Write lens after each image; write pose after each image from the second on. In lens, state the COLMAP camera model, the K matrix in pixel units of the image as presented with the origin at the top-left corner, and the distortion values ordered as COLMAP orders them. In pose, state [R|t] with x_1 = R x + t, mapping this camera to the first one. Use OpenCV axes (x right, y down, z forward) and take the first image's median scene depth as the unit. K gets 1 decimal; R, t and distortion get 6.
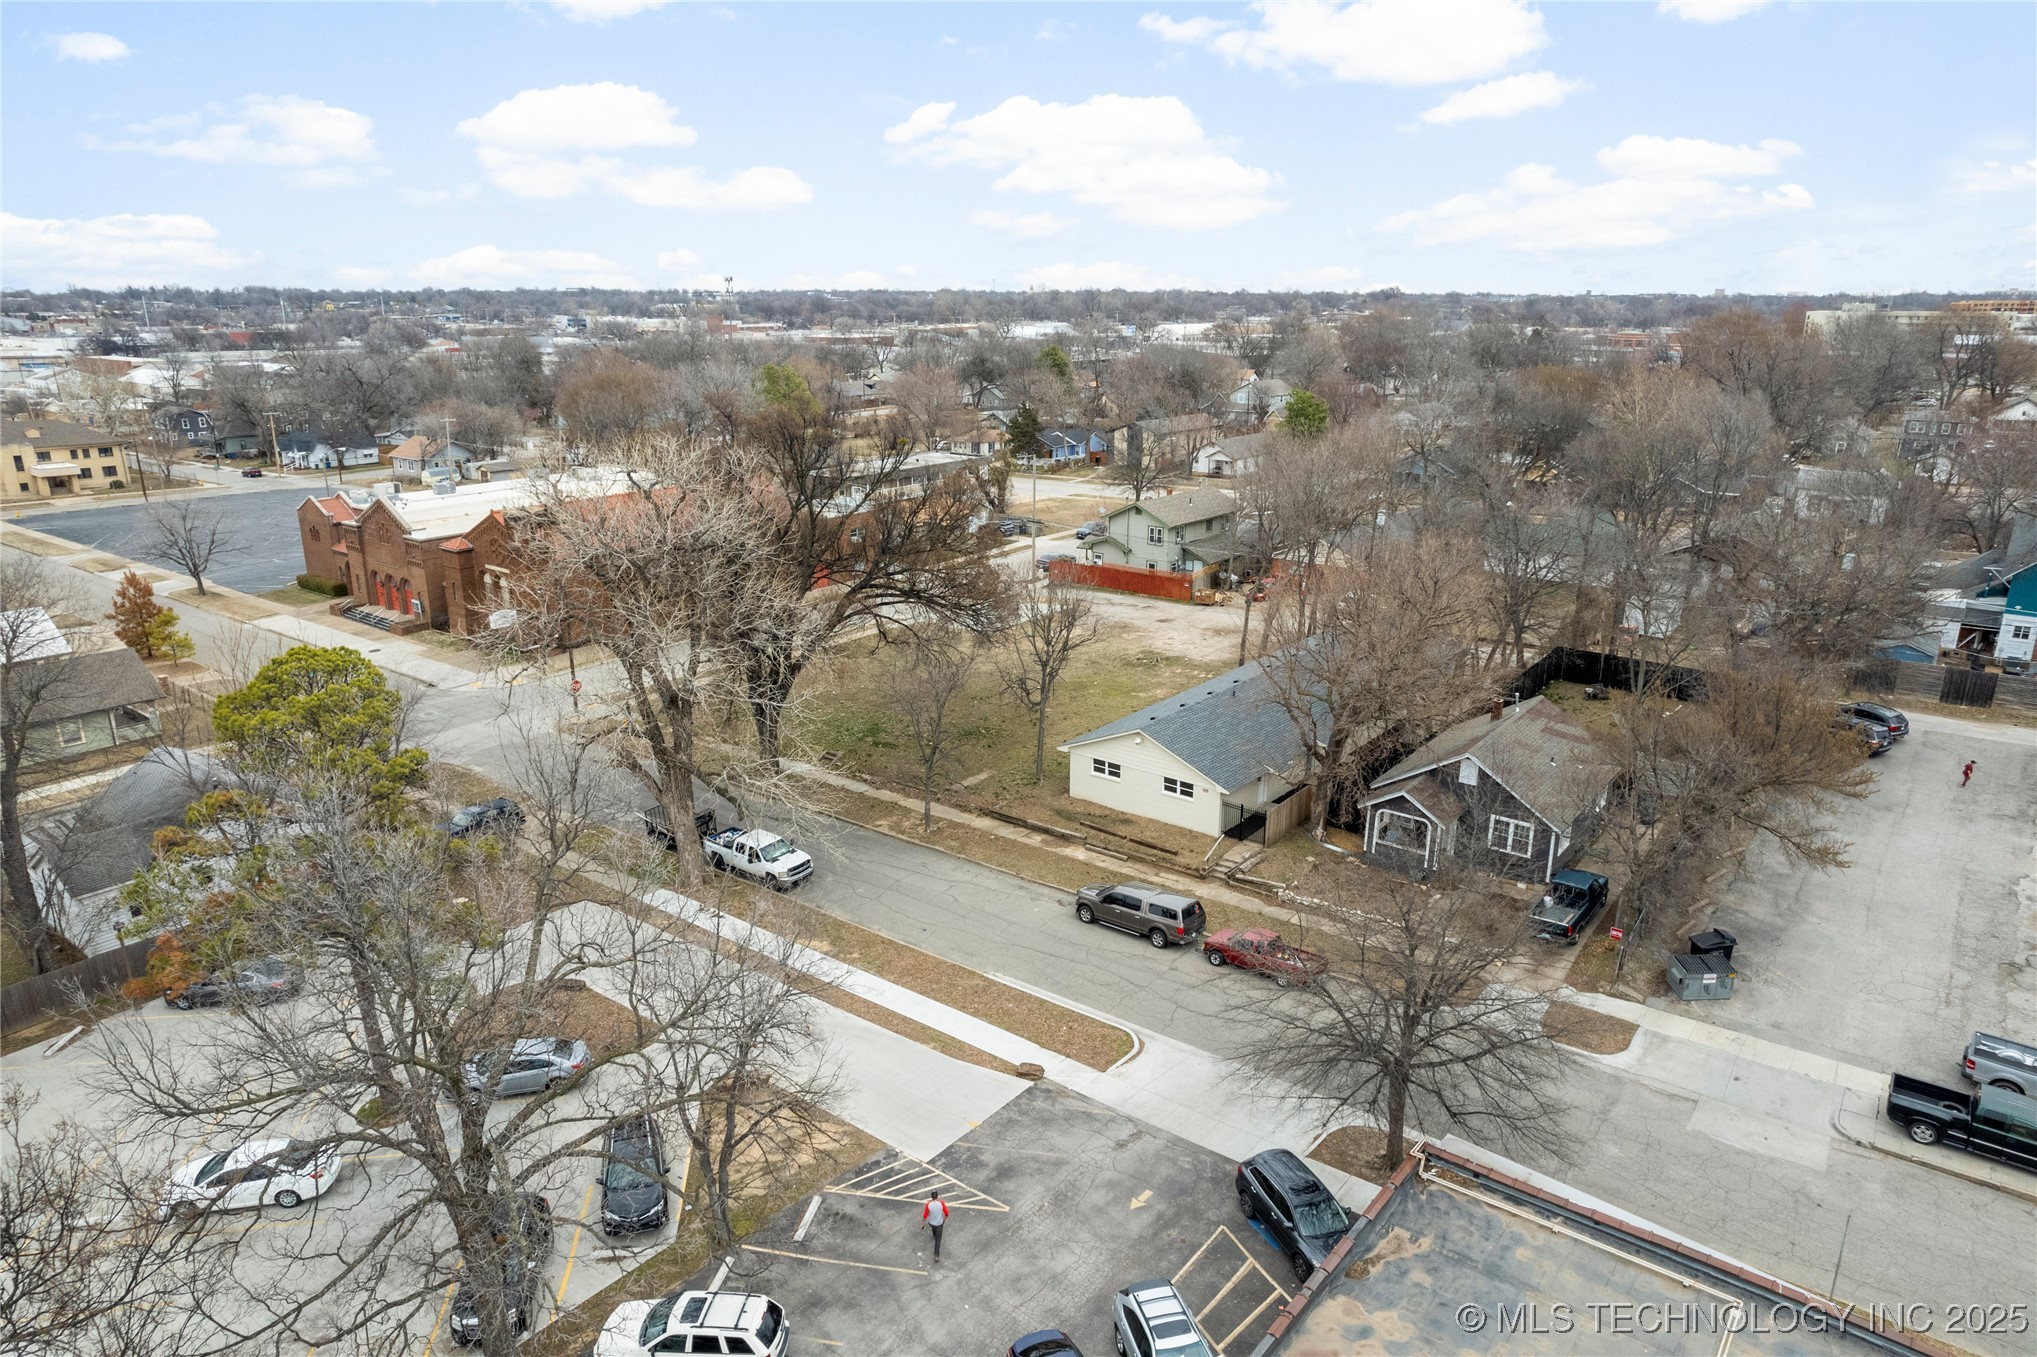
lens RADIAL K [[1318.2, 0, 1017.8], [0, 1318.2, 678.9], [0, 0, 1]] dist [-0.054453, 0.041754]
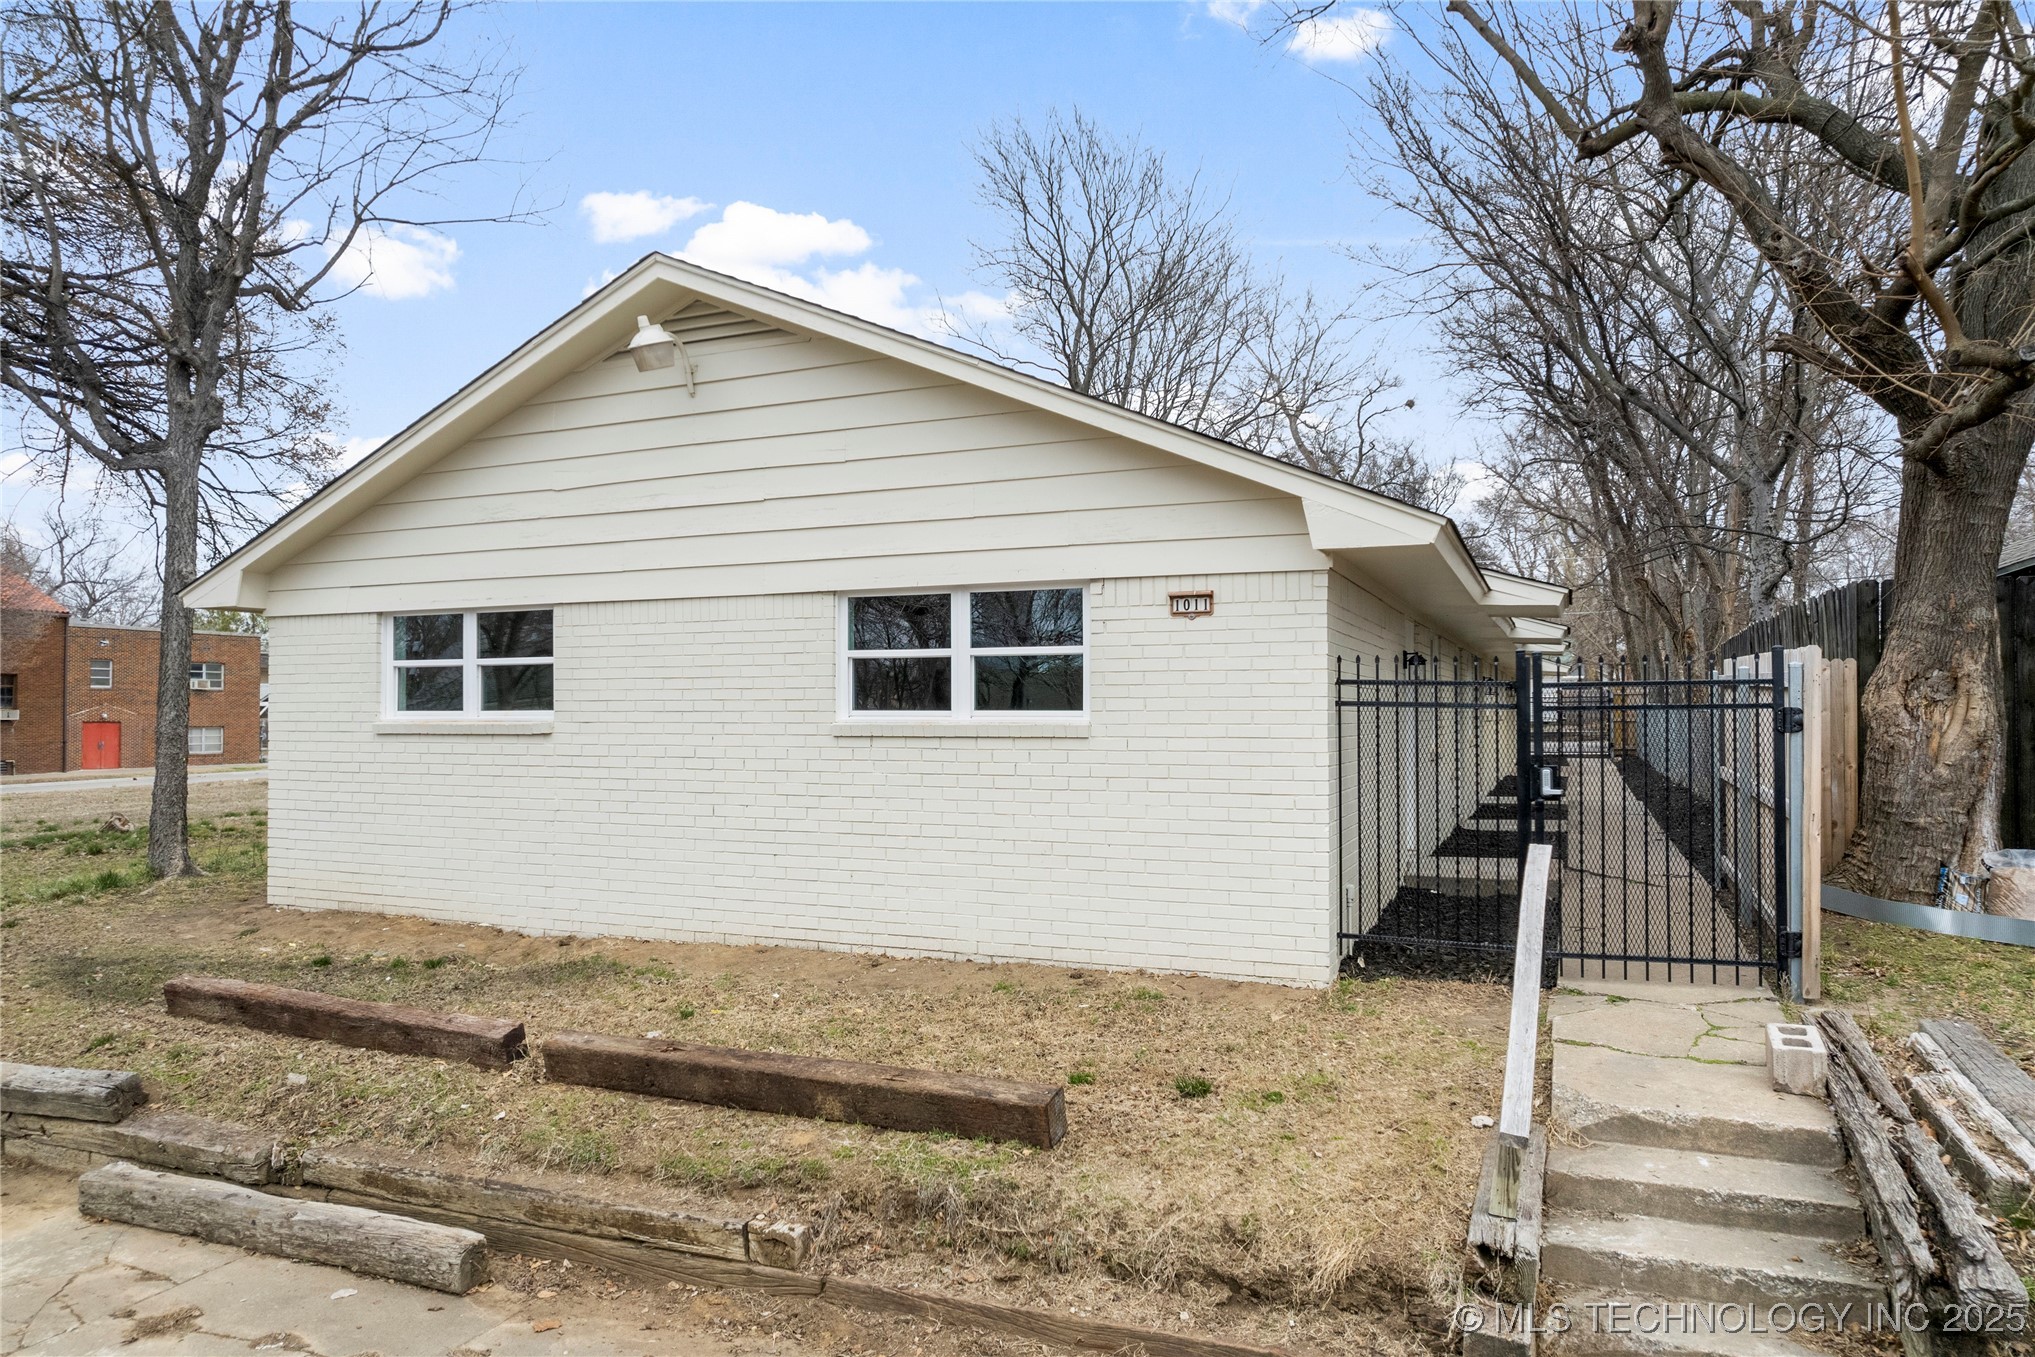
lens RADIAL K [[1316.9, 0, 1021.5], [0, 1316.9, 678.0], [0, 0, 1]] dist [-0.054453, 0.041754]
pose [[0.963145, -0.000004, 0.268983, 0.088314], [0.081616, 0.952861, -0.292225, 0.119553], [-0.256302, 0.303408, 0.917743, 0.841730]]
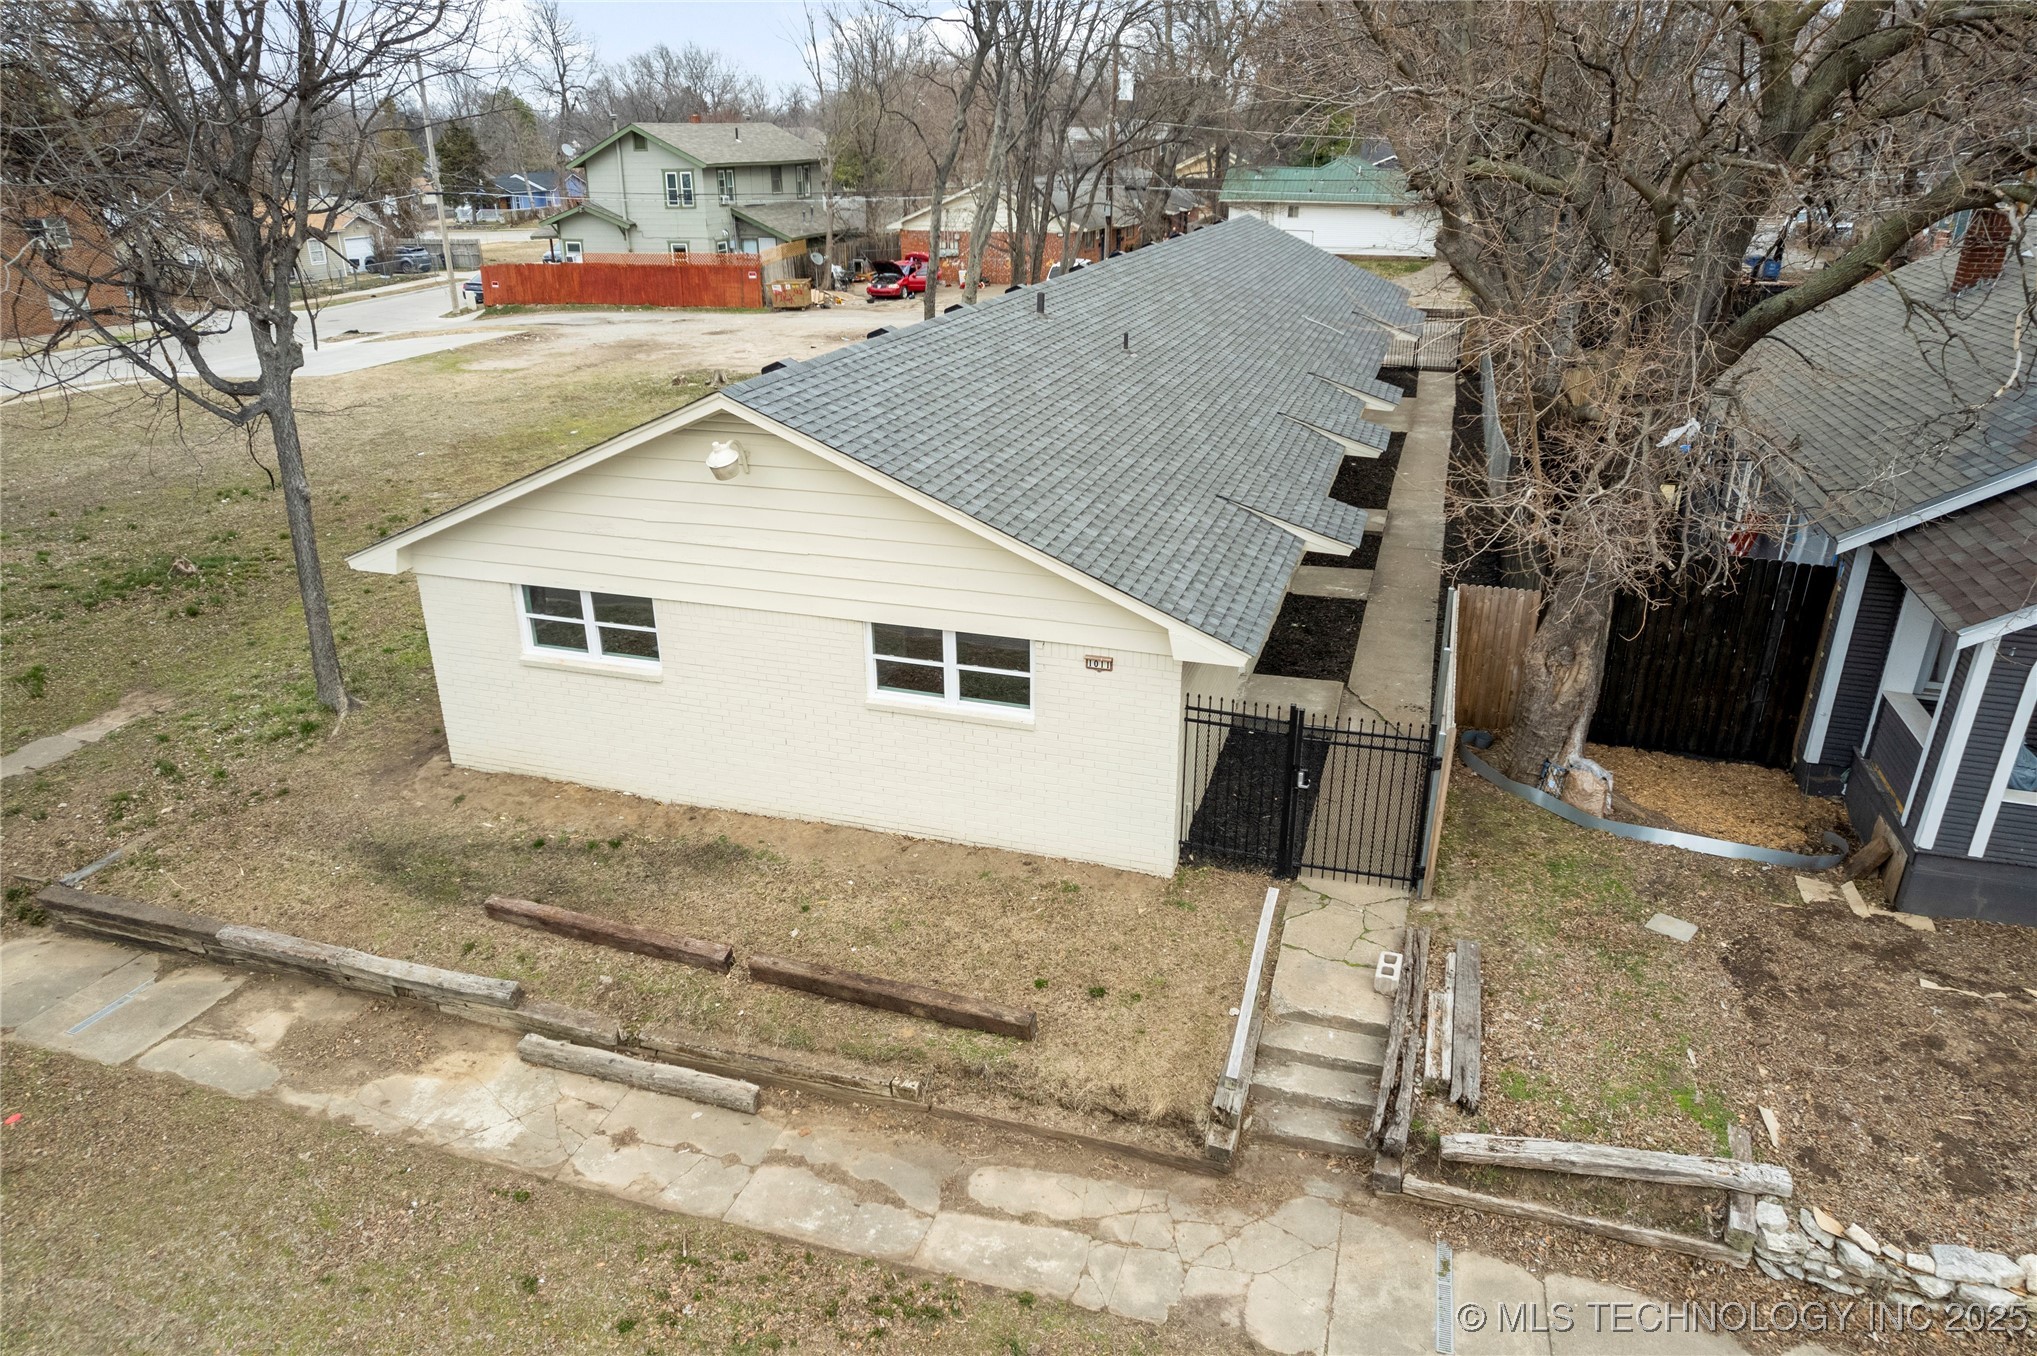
lens RADIAL K [[1318.2, 0, 1018.4], [0, 1318.2, 690.1], [0, 0, 1]] dist [-0.054453, 0.041754]
pose [[0.936692, -0.141735, 0.320186, 0.062631], [0.105860, 0.986252, 0.126890, 0.058586], [-0.333769, -0.084962, 0.938818, 0.769783]]
